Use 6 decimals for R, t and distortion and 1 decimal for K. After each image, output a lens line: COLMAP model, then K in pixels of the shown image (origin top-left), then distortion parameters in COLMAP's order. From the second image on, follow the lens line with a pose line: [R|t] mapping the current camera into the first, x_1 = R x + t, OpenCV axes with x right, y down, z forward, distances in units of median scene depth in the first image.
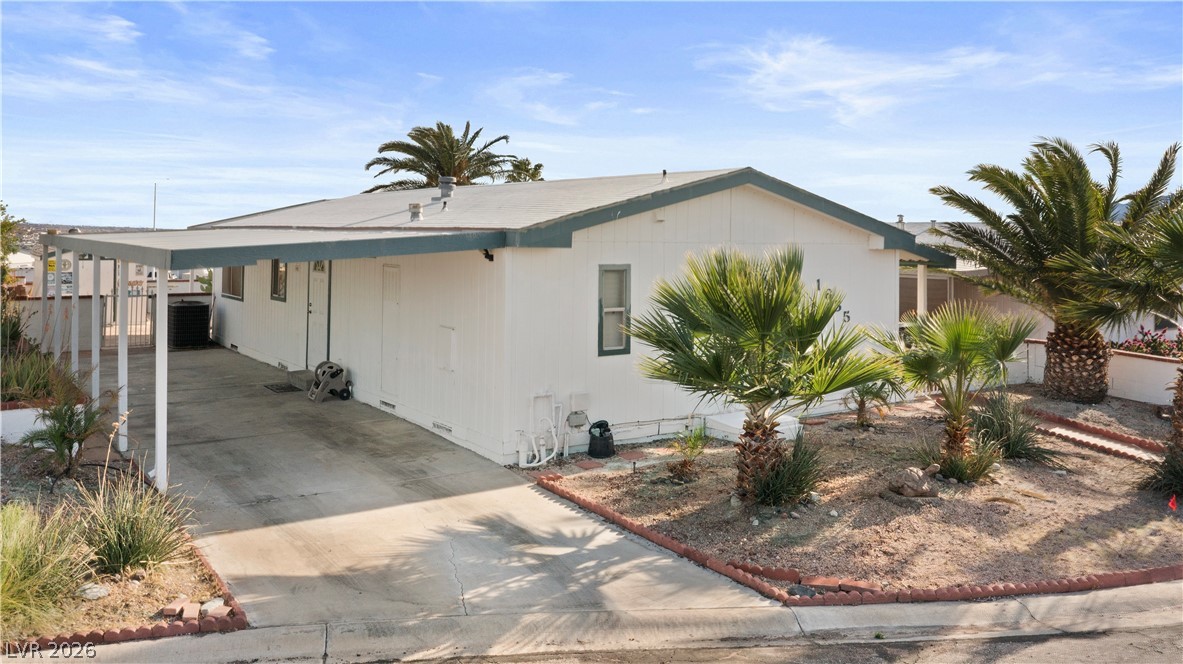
lens RADIAL K [[968.8, 0, 590.6], [0, 968.8, 217.2], [0, 0, 1]] dist [-0.003531, -0.001184]
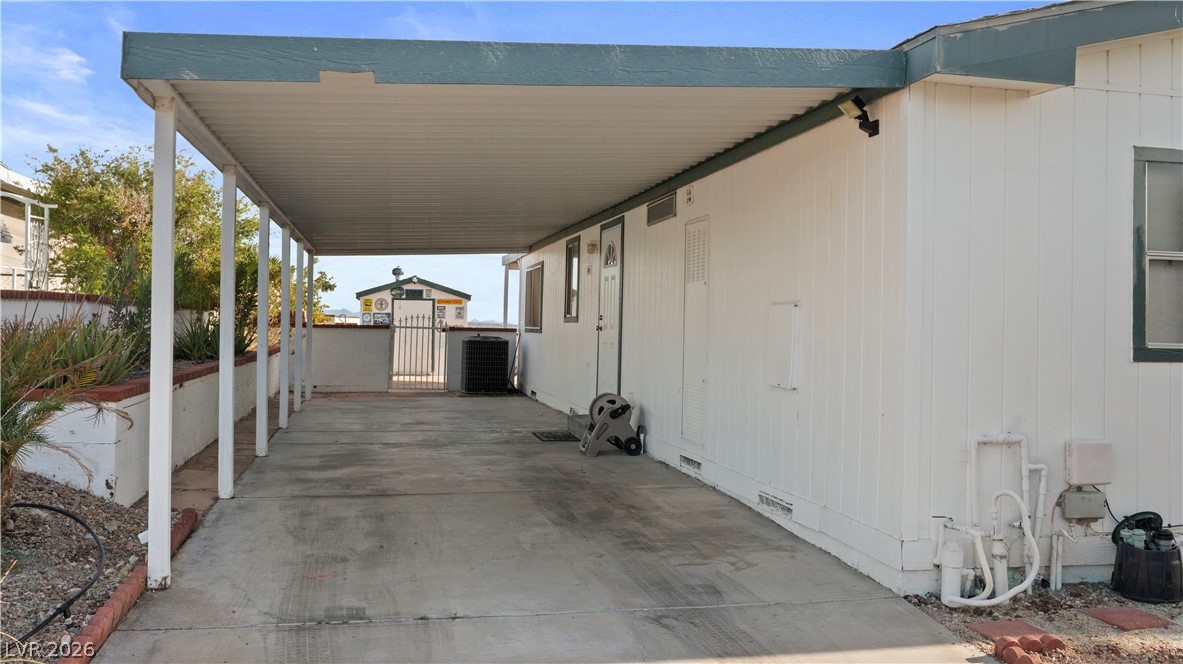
lens RADIAL K [[983.6, 0, 593.5], [0, 983.6, 303.8], [0, 0, 1]] dist [-0.002314, -0.000280]
pose [[0.925484, -0.001596, -0.378782, -0.049121], [-0.003192, 0.999923, -0.012011, 0.126336], [0.378772, 0.012325, 0.925408, 0.517220]]
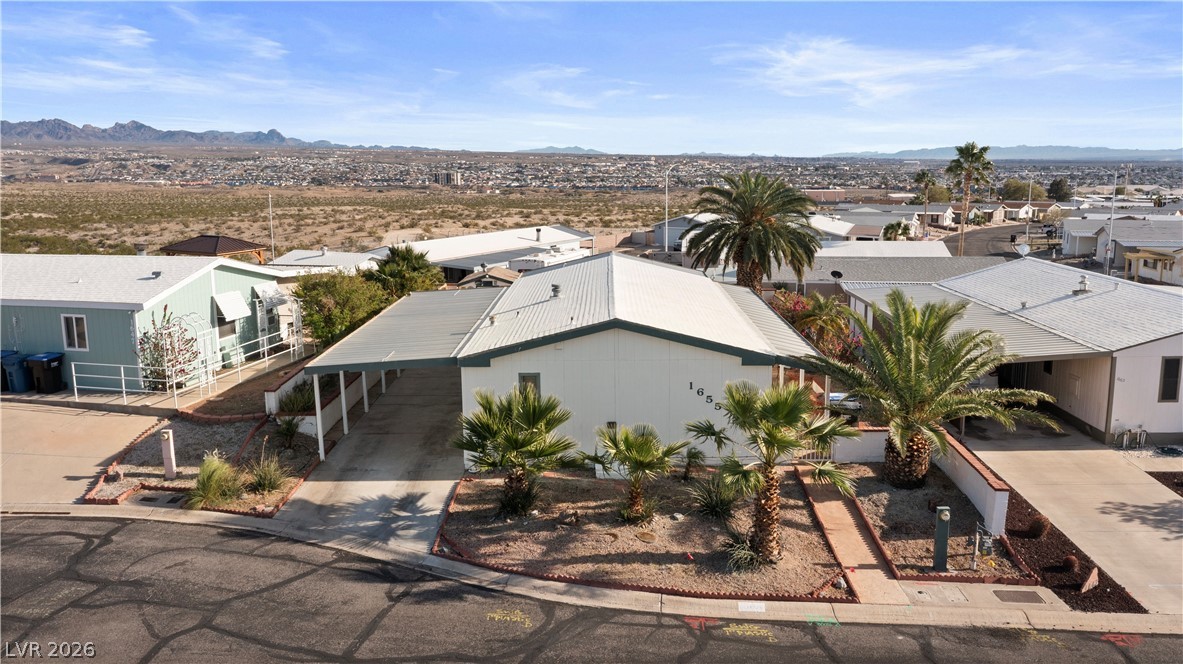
lens RADIAL K [[962.0, 0, 594.1], [0, 962.0, 330.0], [0, 0, 1]] dist [-0.014372, 0.001386]
pose [[0.811800, 0.084591, -0.577776, 1.207490], [0.029414, 0.982272, 0.185141, -0.376853], [0.583194, -0.167292, 0.794920, -0.376994]]
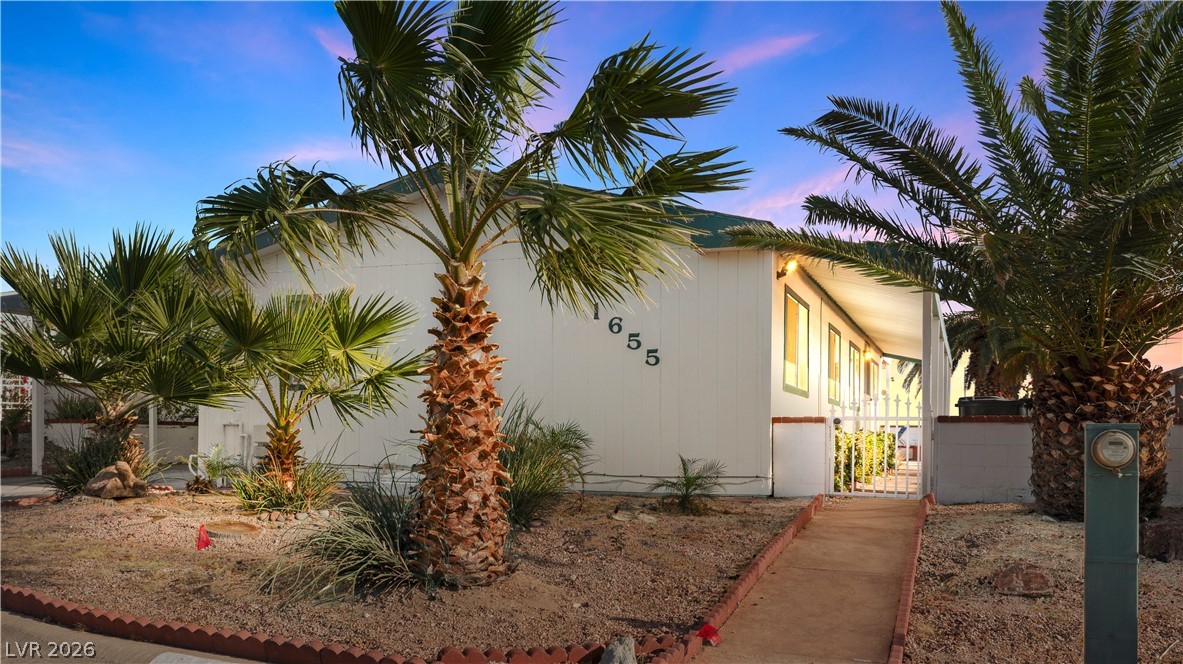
lens RADIAL K [[977.5, 0, 594.6], [0, 977.5, 438.2], [0, 0, 1]] dist [-0.010978, 0.009059]
pose [[0.562267, -0.004313, -0.826944, 1.004591], [0.009624, 0.999953, 0.001328, 0.196411], [0.826900, -0.008705, 0.562282, 0.718171]]
